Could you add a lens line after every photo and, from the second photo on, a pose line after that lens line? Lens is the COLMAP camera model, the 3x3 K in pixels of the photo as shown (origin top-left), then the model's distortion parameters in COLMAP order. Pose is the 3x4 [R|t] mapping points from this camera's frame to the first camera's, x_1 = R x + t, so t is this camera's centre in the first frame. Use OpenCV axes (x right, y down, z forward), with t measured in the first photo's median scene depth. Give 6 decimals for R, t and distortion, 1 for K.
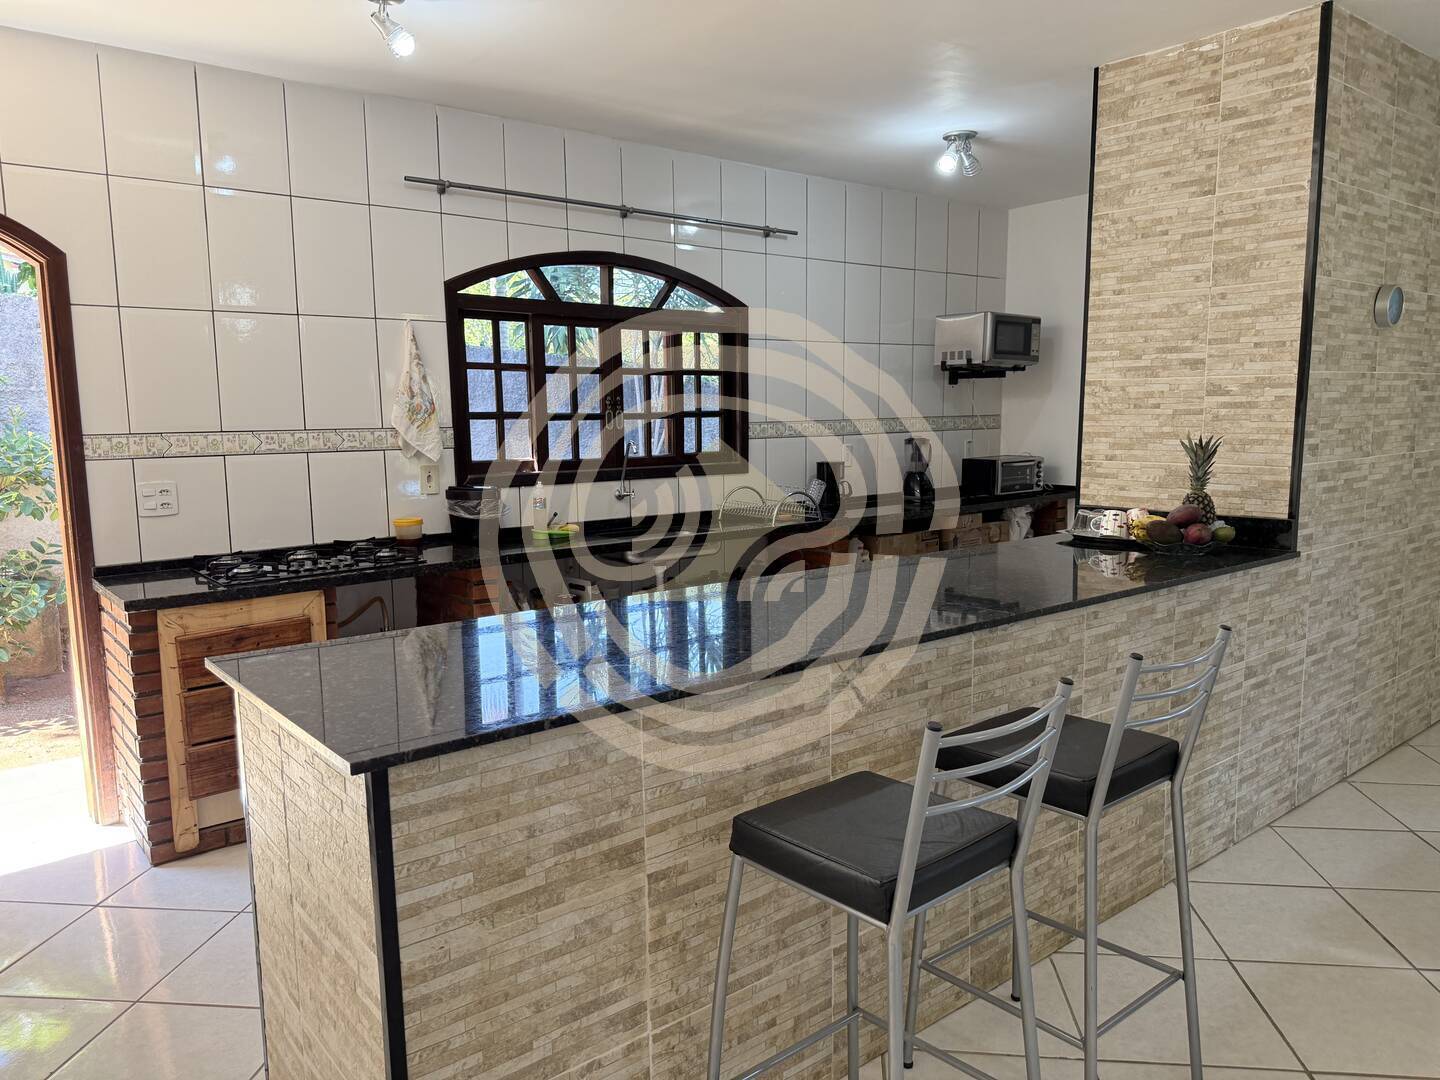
lens RADIAL K [[1029.9, 0, 721.3], [0, 1029.9, 551.6], [0, 0, 1]] dist [0.005564, -0.007656]
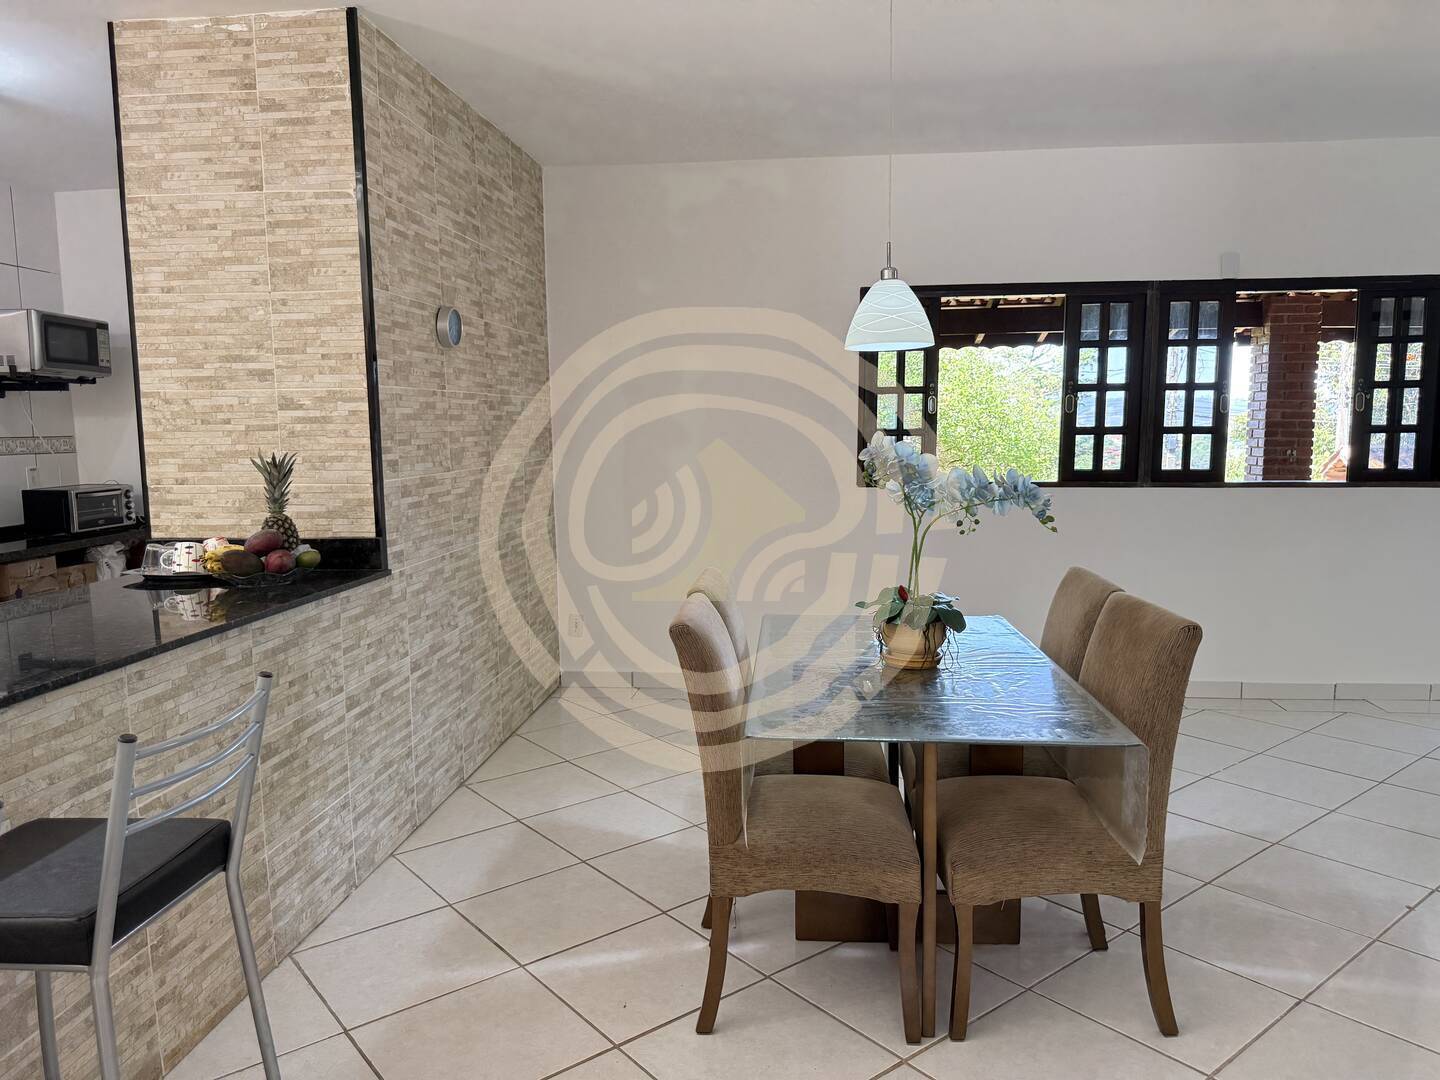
lens RADIAL K [[1029.9, 0, 721.3], [0, 1029.9, 551.6], [0, 0, 1]] dist [0.005564, -0.007656]
pose [[0.709542, -0.084089, 0.699628, 0.096879], [0.101476, 0.994699, 0.016640, -0.001273], [-0.697319, 0.059189, 0.714313, 0.077561]]
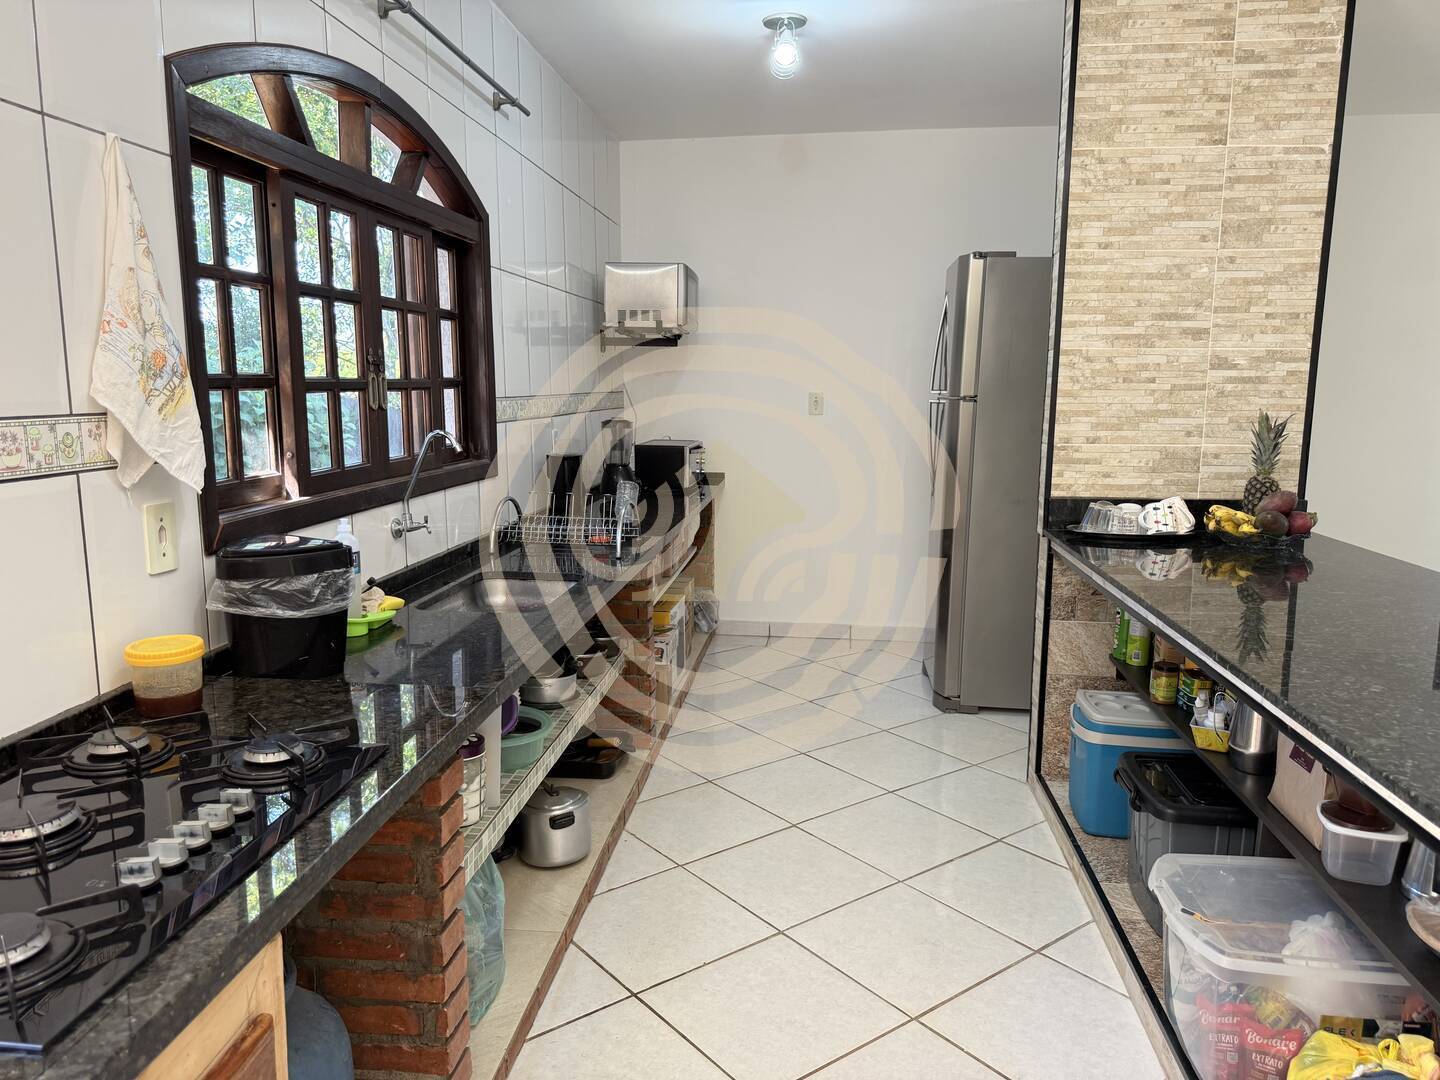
lens RADIAL K [[1029.9, 0, 721.3], [0, 1029.9, 551.6], [0, 0, 1]] dist [0.005564, -0.007656]
pose [[0.716023, -0.101930, 0.690595, -0.480436], [0.087783, 0.994577, 0.055783, -0.079543], [-0.692536, 0.020681, 0.721087, 0.642839]]
